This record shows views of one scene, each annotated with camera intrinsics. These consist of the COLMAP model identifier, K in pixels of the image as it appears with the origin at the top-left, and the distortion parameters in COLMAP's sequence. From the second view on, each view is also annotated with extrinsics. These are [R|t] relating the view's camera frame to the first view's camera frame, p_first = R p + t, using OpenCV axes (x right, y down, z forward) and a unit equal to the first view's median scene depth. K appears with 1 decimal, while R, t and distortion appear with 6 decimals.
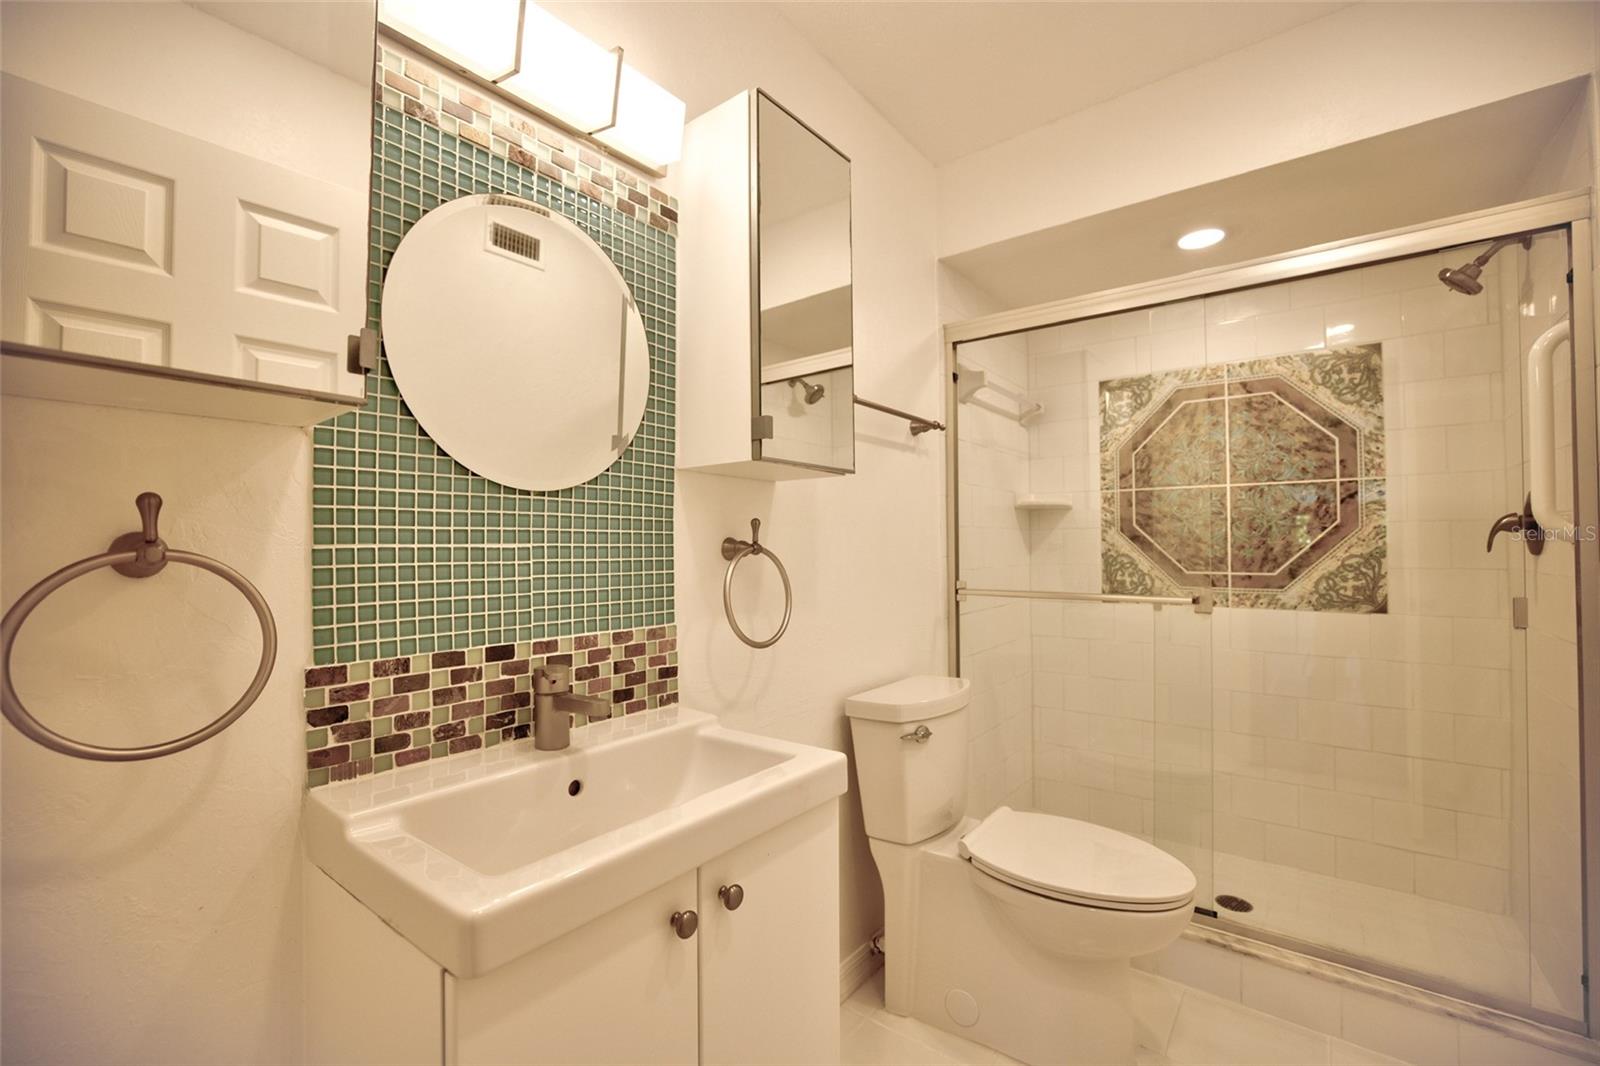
lens RADIAL K [[672.7, 0, 790.1], [0, 672.7, 531.0], [0, 0, 1]] dist [-0.033110, 0.001929]
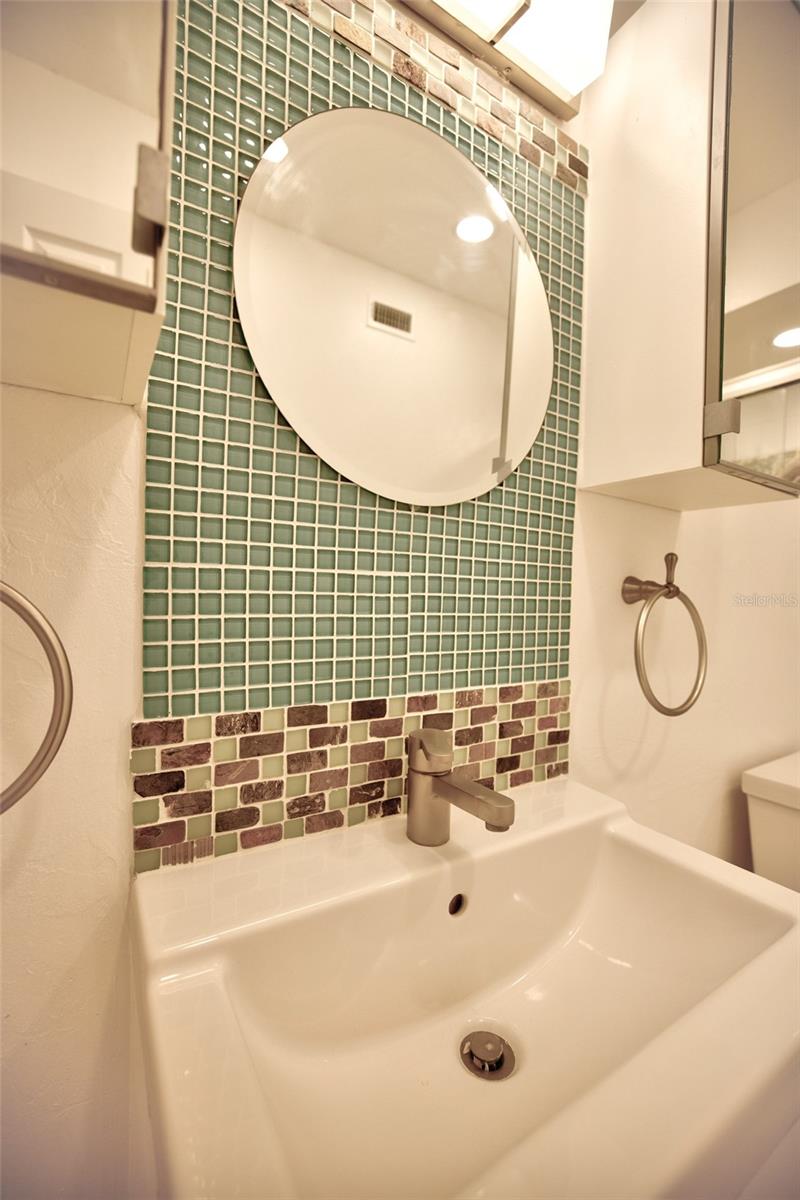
lens RADIAL K [[504.5, 0, 392.3], [0, 504.5, 604.3], [0, 0, 1]] dist [-0.033110, 0.001929]
pose [[0.930656, 0.047825, -0.362756, -0.189509], [-0.028159, 0.997842, 0.059313, 0.021696], [0.364810, -0.044985, 0.929995, 0.440191]]
